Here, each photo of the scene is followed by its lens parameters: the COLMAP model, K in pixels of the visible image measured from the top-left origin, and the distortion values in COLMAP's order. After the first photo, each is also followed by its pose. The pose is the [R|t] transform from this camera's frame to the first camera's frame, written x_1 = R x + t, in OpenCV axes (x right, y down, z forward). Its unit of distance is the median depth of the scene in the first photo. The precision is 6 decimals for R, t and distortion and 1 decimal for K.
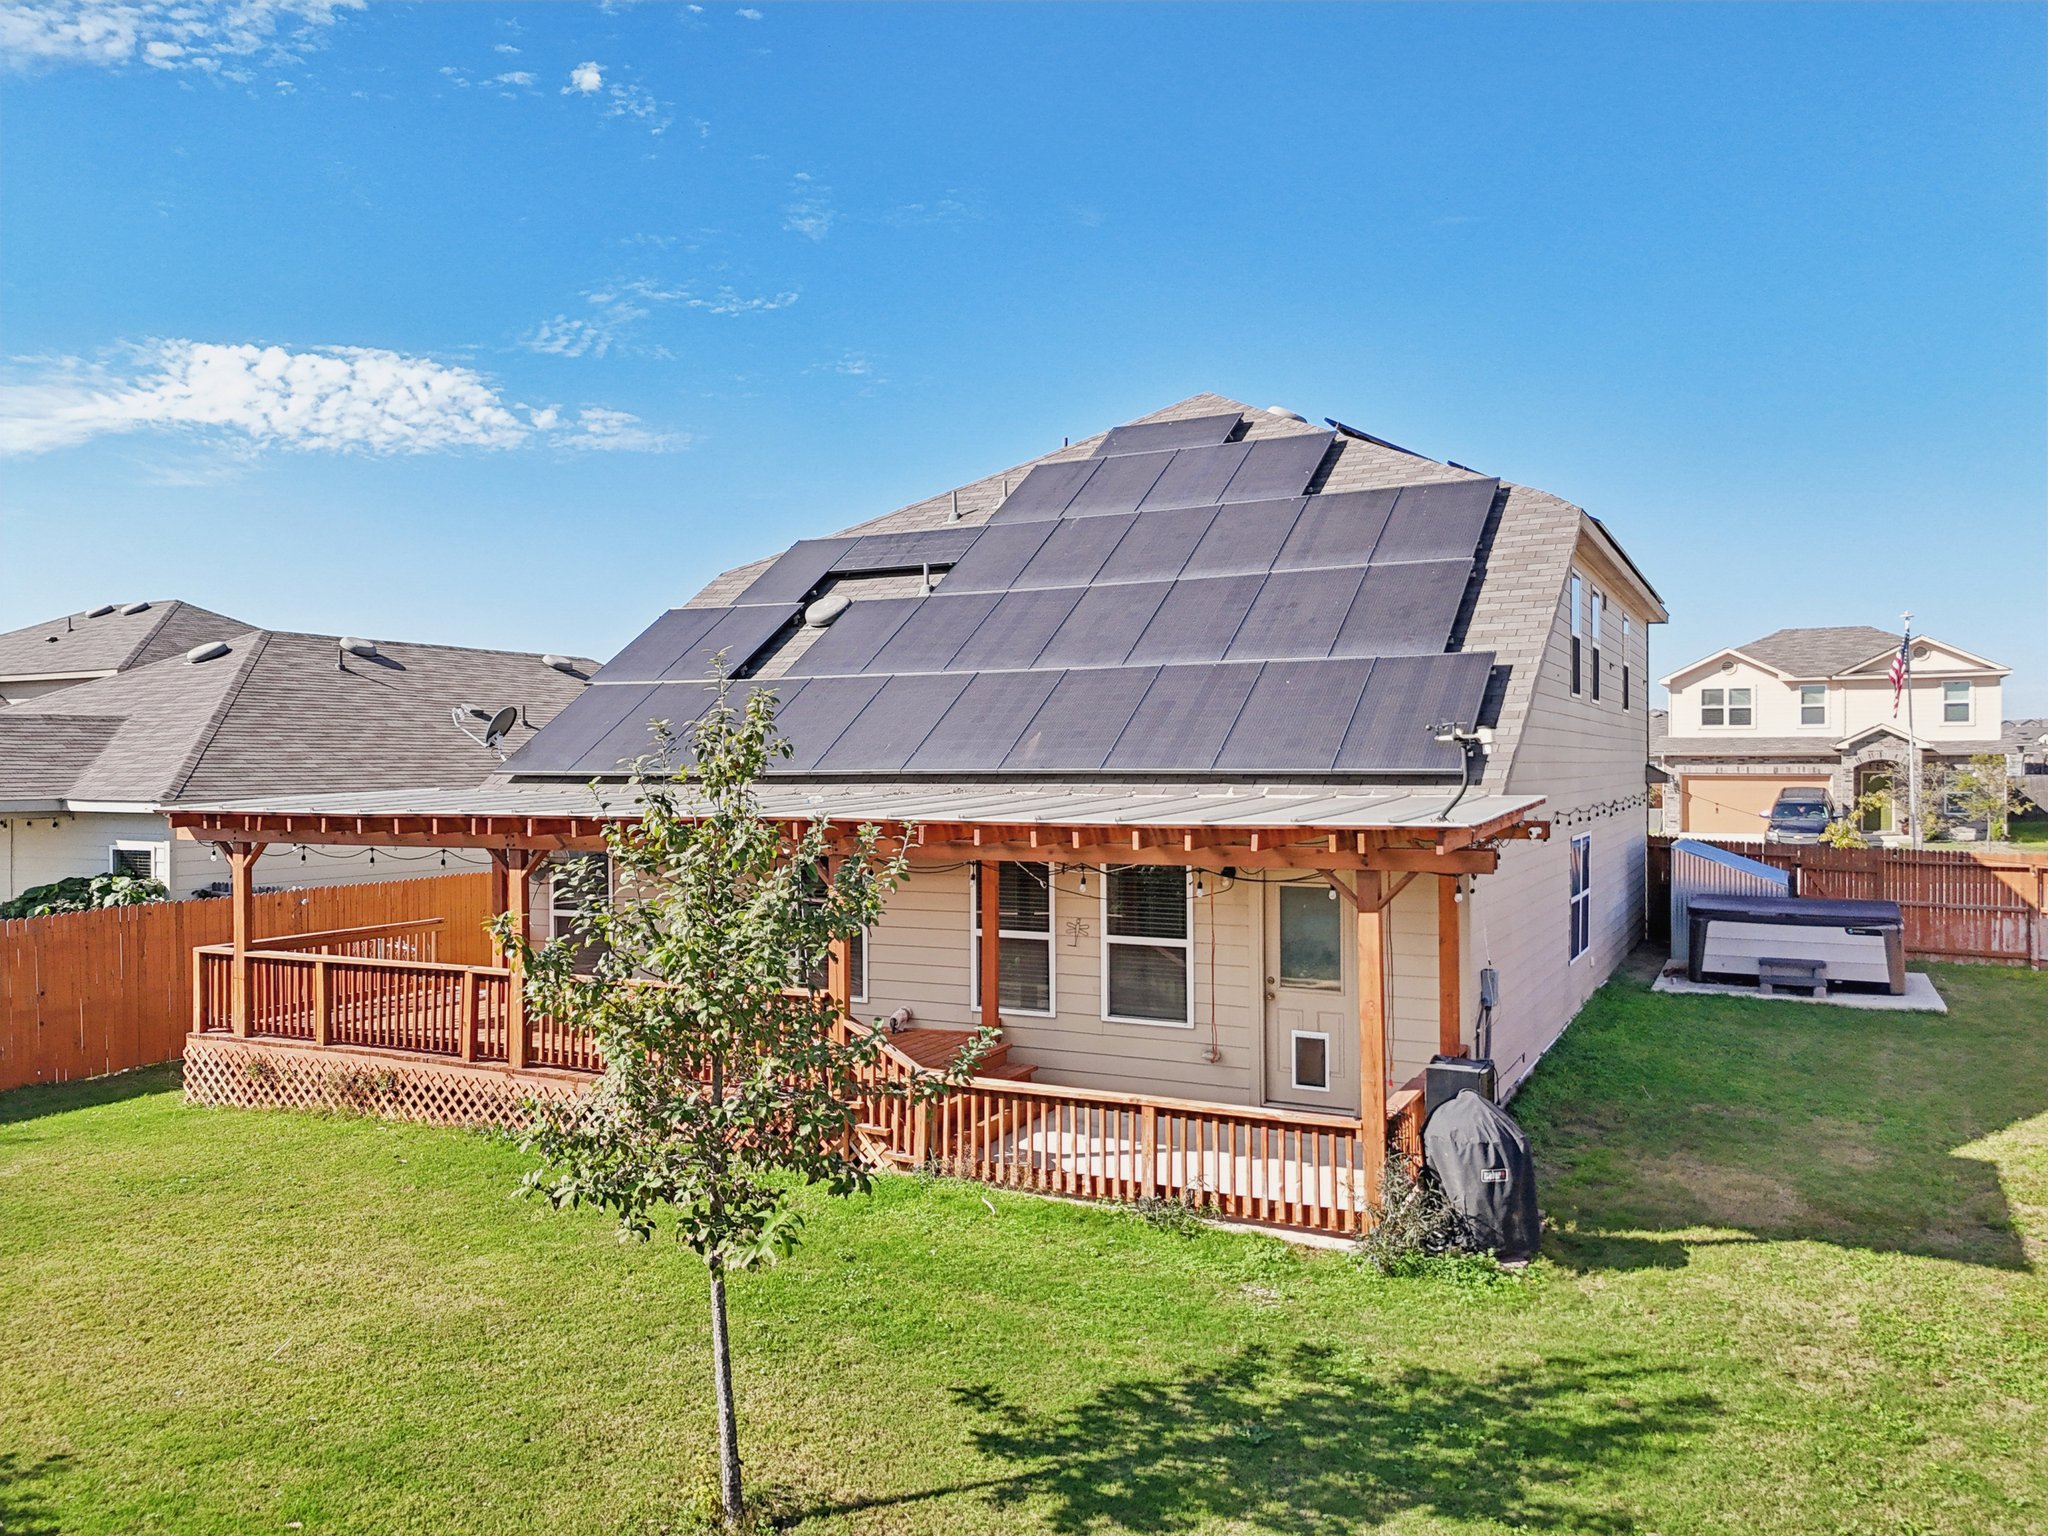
lens RADIAL K [[1505.9, 0, 1035.3], [0, 1505.9, 773.0], [0, 0, 1]] dist [0.060715, -0.047942]
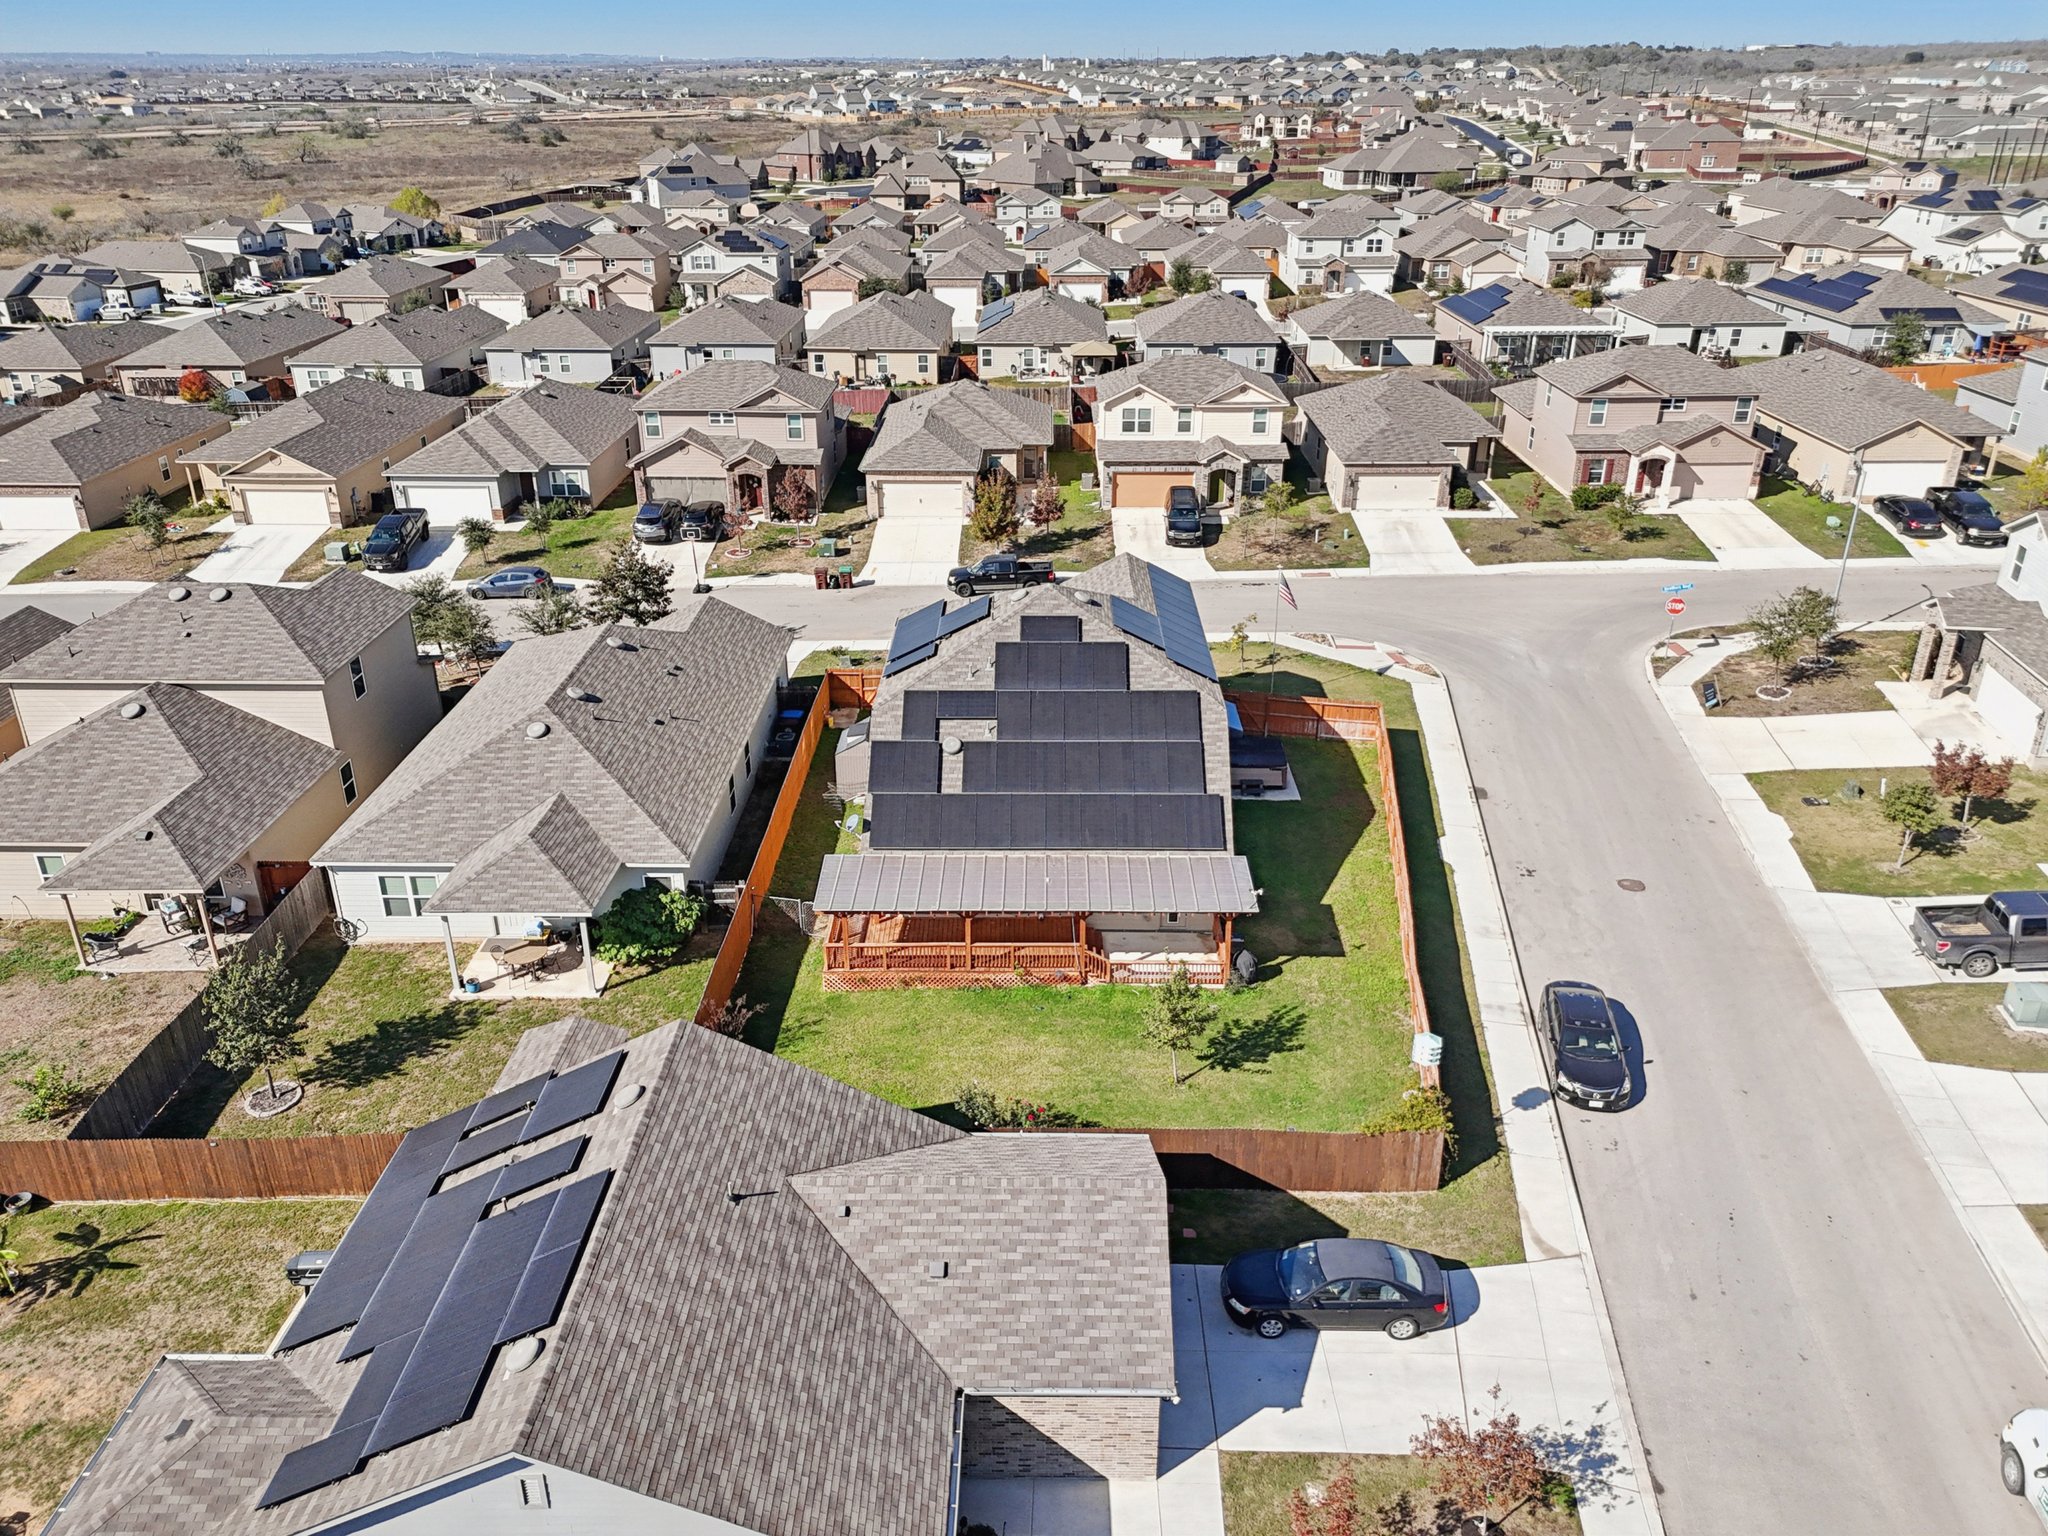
lens RADIAL K [[1505.9, 0, 1022.7], [0, 1505.9, 768.1], [0, 0, 1]] dist [0.060715, -0.047942]
pose [[0.901039, -0.182524, 0.393464, -1.259466], [0.005127, 0.911565, 0.411125, -1.358265], [-0.433708, -0.368422, 0.822291, -1.390383]]
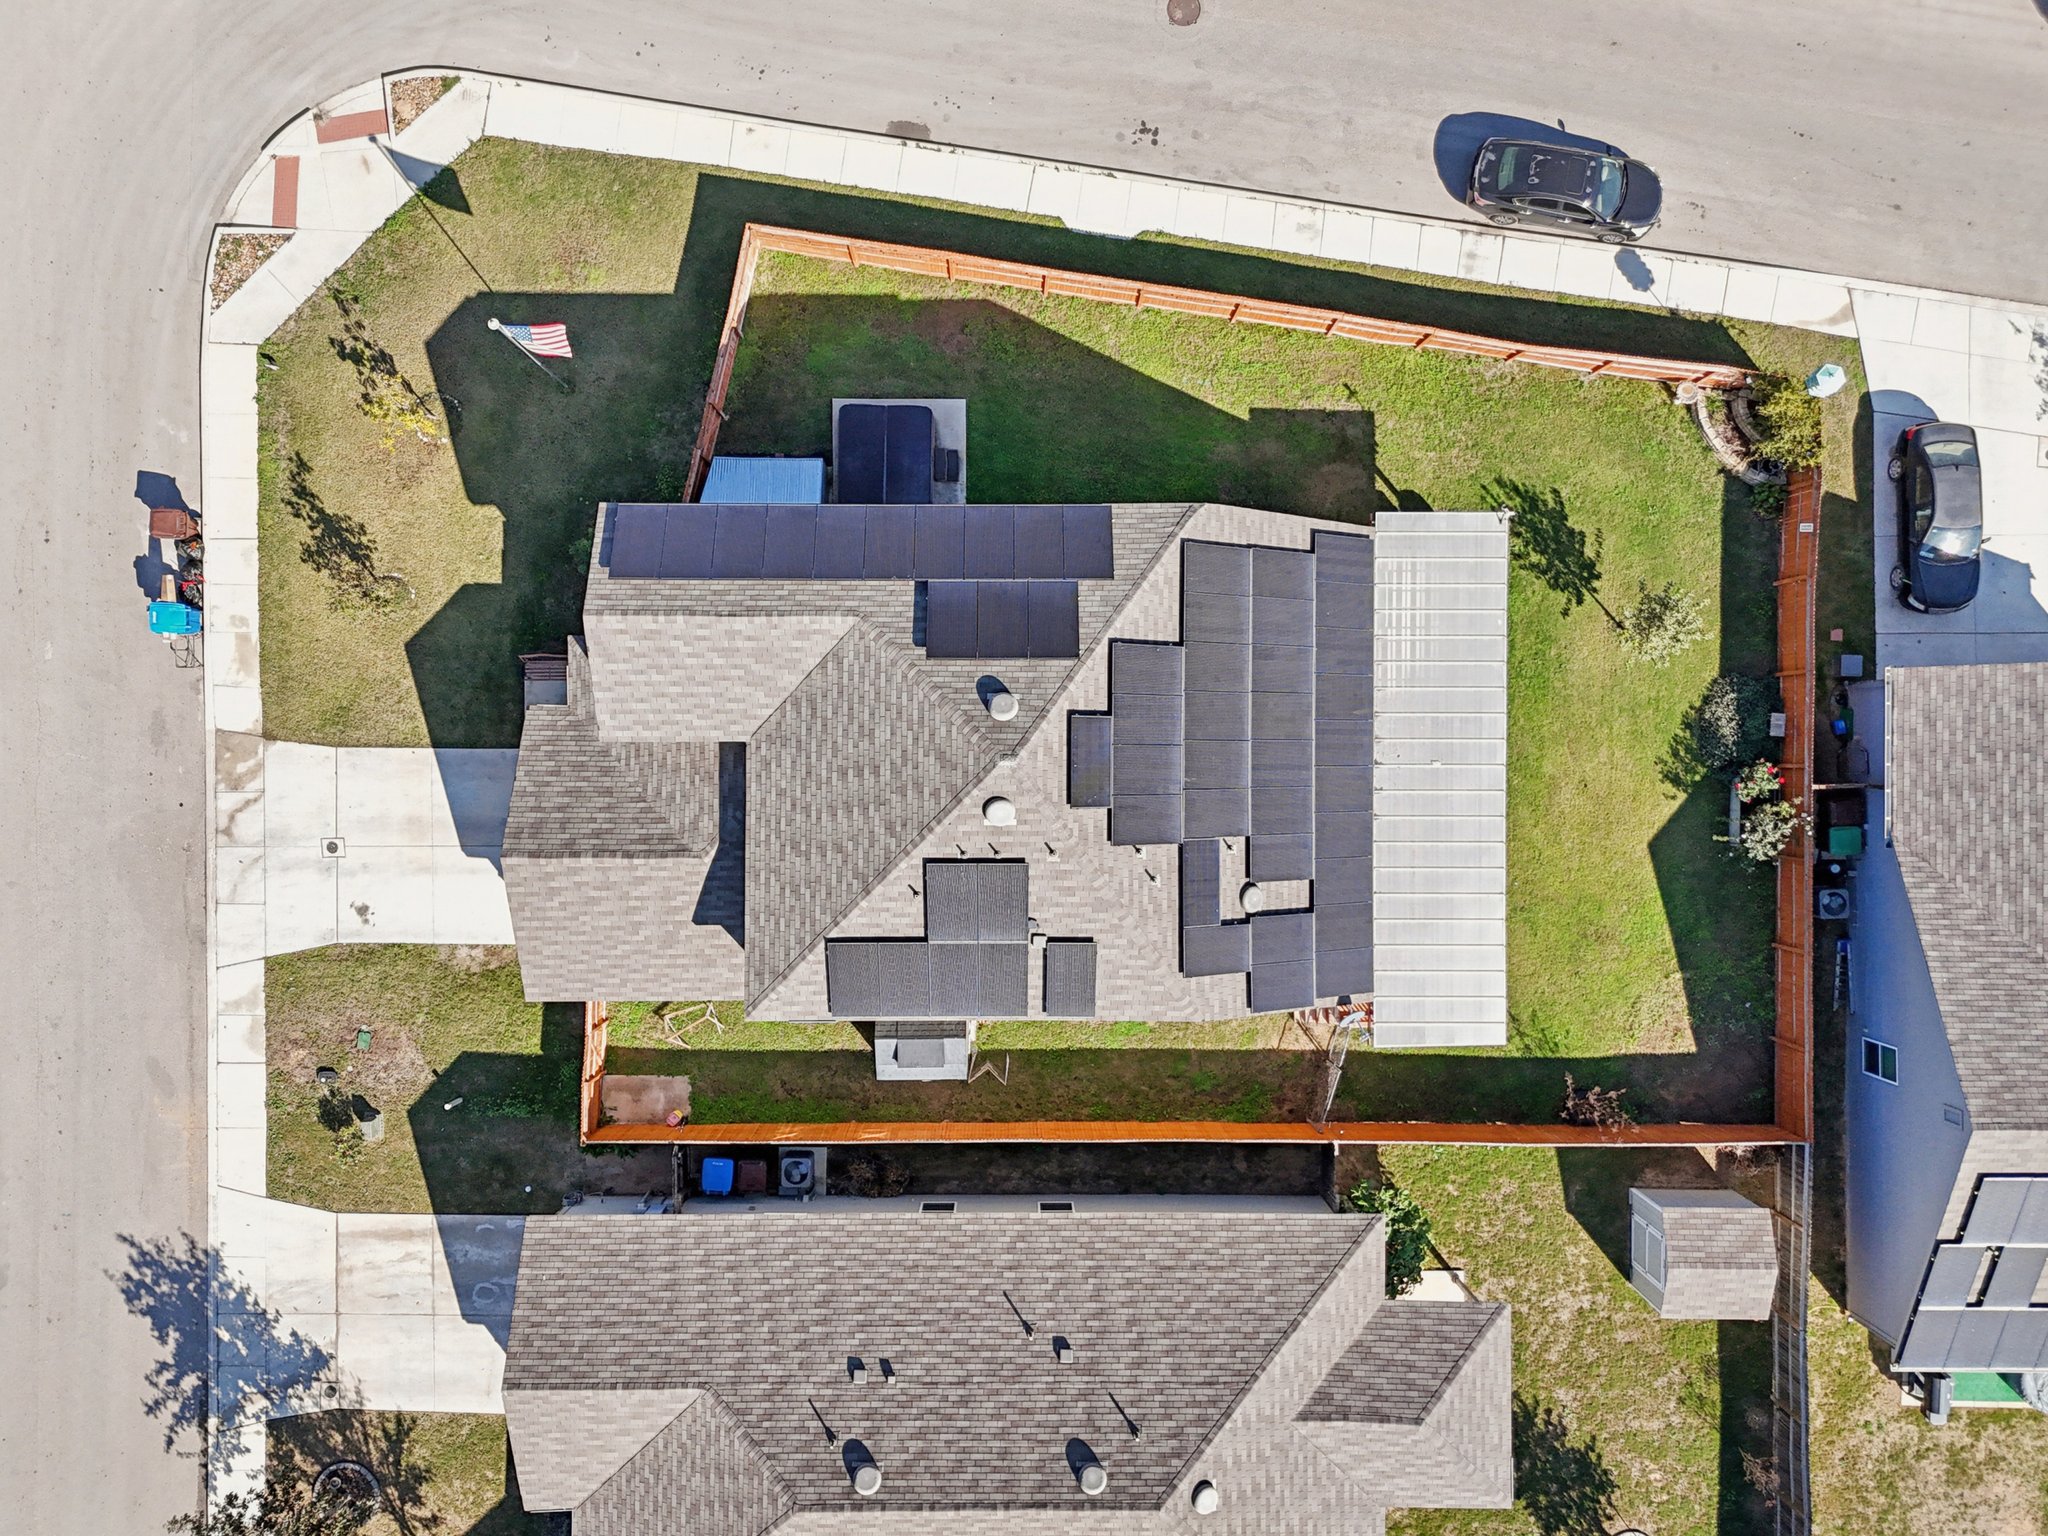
lens RADIAL K [[1505.9, 0, 1023.0], [0, 1505.9, 765.3], [0, 0, 1]] dist [0.060715, -0.047942]
pose [[-0.443759, -0.896144, -0.002022, 0.158918], [0.006827, -0.005637, 0.999961, -2.326484], [-0.896120, 0.443728, 0.008620, 1.420105]]
